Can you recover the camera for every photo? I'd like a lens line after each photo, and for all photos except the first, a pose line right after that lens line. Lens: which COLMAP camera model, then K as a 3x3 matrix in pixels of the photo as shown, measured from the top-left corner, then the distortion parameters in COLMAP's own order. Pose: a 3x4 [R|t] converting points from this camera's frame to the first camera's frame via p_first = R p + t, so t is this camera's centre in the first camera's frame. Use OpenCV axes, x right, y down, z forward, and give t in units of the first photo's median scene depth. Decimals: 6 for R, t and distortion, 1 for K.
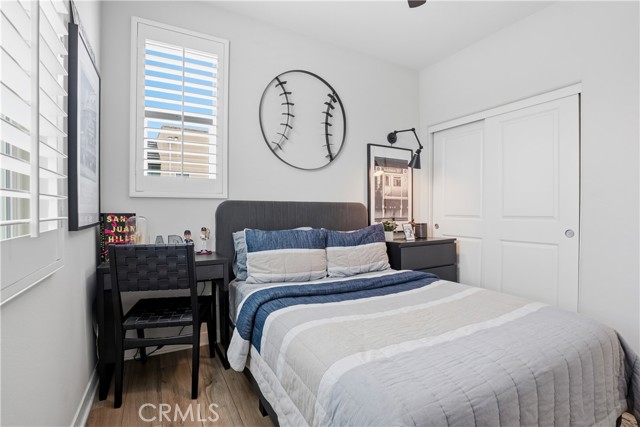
lens RADIAL K [[306.2, 0, 317.8], [0, 306.2, 214.0], [0, 0, 1]] dist [-0.054537, 0.017124]
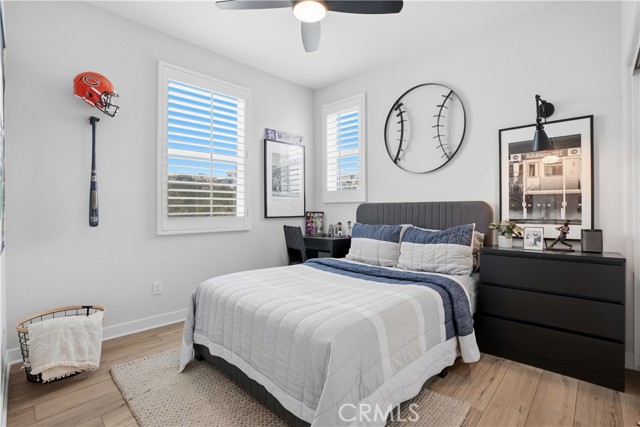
lens RADIAL K [[306.2, 0, 317.8], [0, 306.2, 214.0], [0, 0, 1]] dist [-0.054537, 0.017124]
pose [[0.284093, 0.013849, -0.958697, 0.818394], [-0.003364, 0.999904, 0.013447, -0.008997], [0.958791, -0.000596, 0.284112, 0.288151]]
